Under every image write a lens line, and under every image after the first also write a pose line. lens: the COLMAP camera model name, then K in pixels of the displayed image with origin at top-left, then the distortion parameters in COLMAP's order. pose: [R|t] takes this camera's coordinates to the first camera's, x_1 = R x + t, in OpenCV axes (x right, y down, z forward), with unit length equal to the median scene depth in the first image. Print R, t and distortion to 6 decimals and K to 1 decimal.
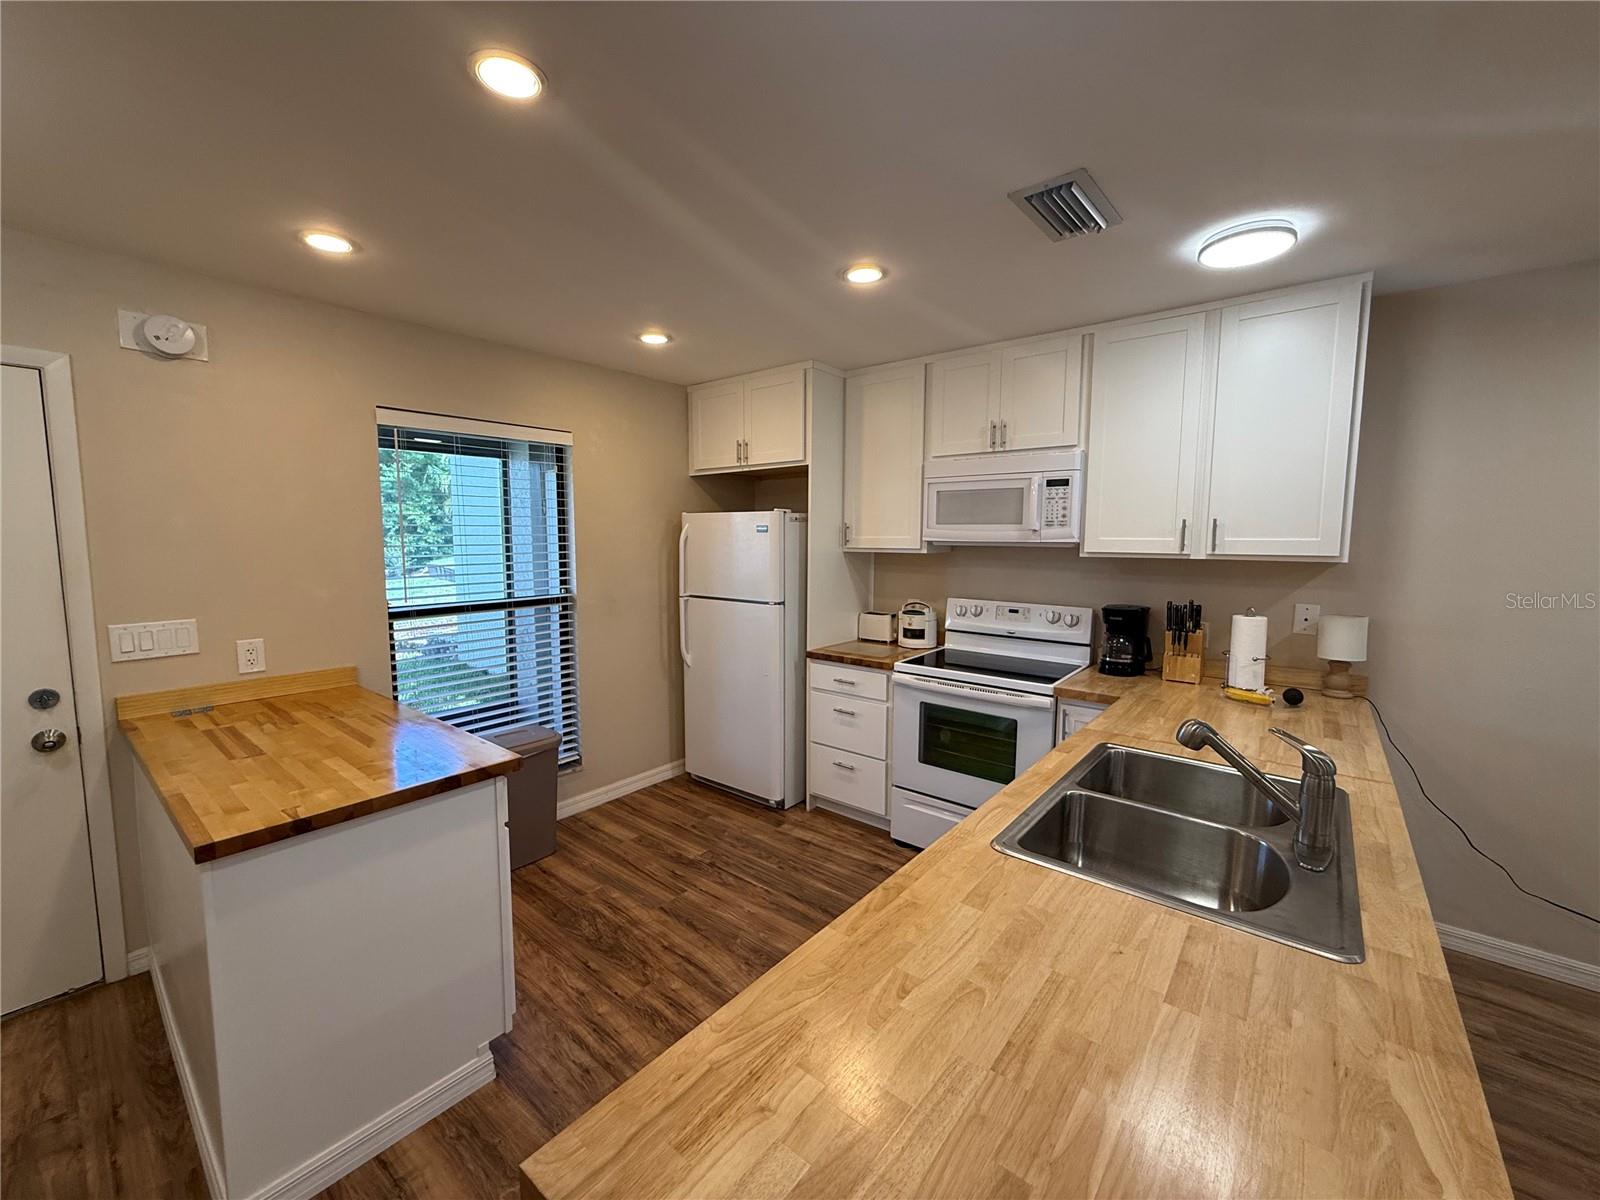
lens RADIAL K [[637.9, 0, 798.3], [0, 637.9, 596.1], [0, 0, 1]] dist [-0.000805, 0.000318]
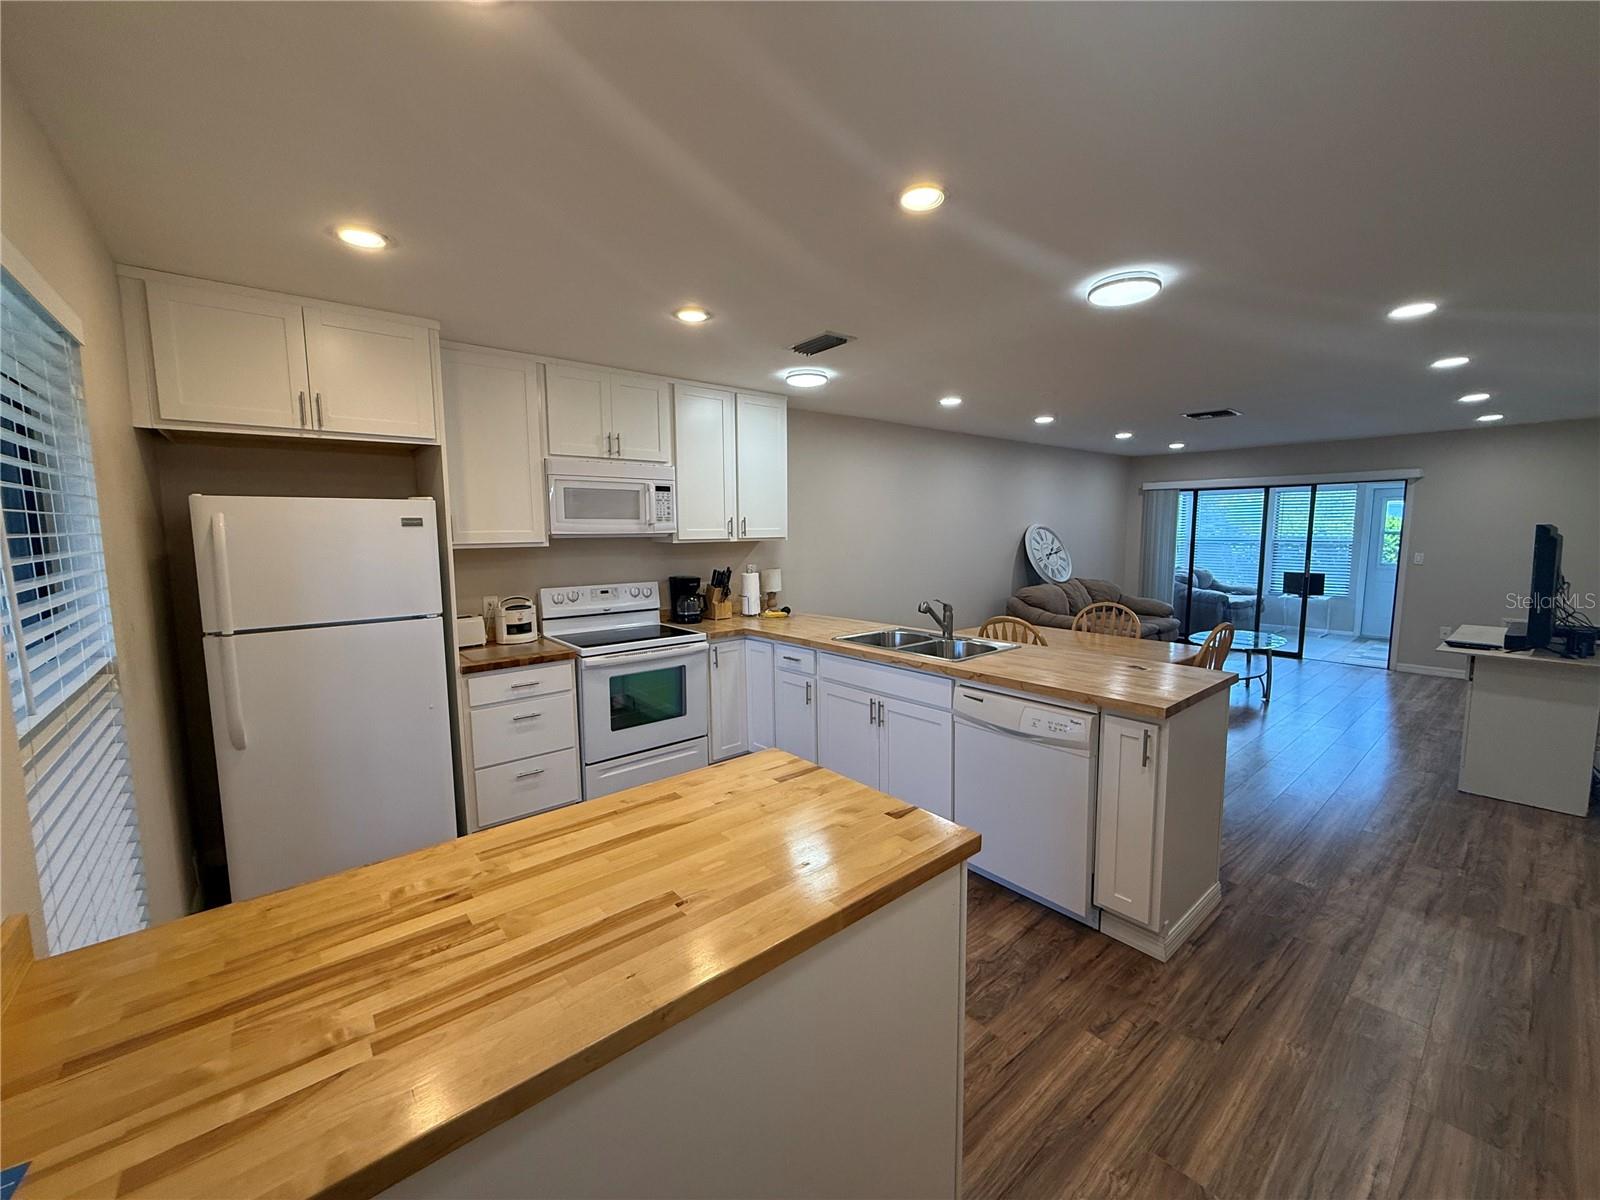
lens RADIAL K [[637.9, 0, 798.3], [0, 637.9, 596.1], [0, 0, 1]] dist [-0.000805, 0.000318]
pose [[0.188493, -0.109197, 0.975985, -0.796754], [0.102374, 0.990570, 0.091057, -0.042244], [-0.976724, 0.082751, 0.197894, 0.429471]]
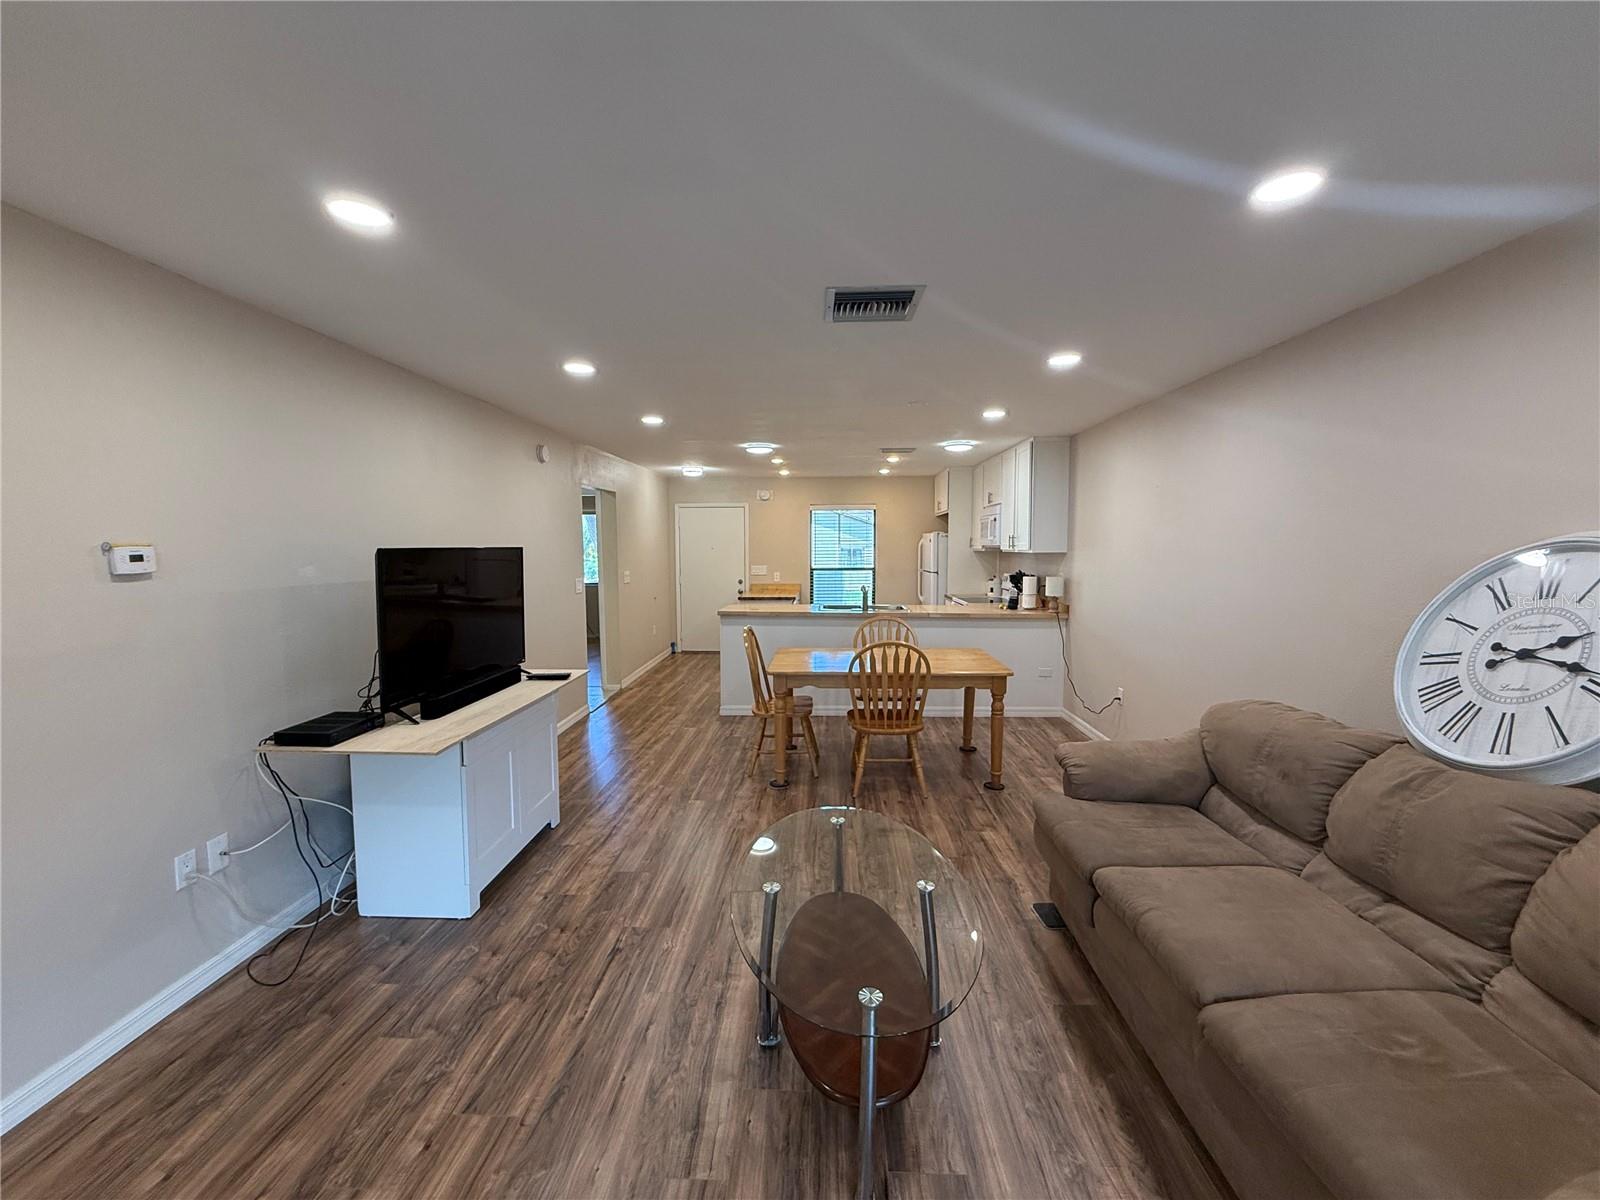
lens RADIAL K [[637.9, 0, 798.3], [0, 637.9, 596.1], [0, 0, 1]] dist [-0.000805, 0.000318]
pose [[0.597601, 0.059144, -0.799609, 1.672371], [-0.071033, 0.997260, 0.020676, 0.091789], [0.798641, 0.044443, 0.600164, -0.854351]]
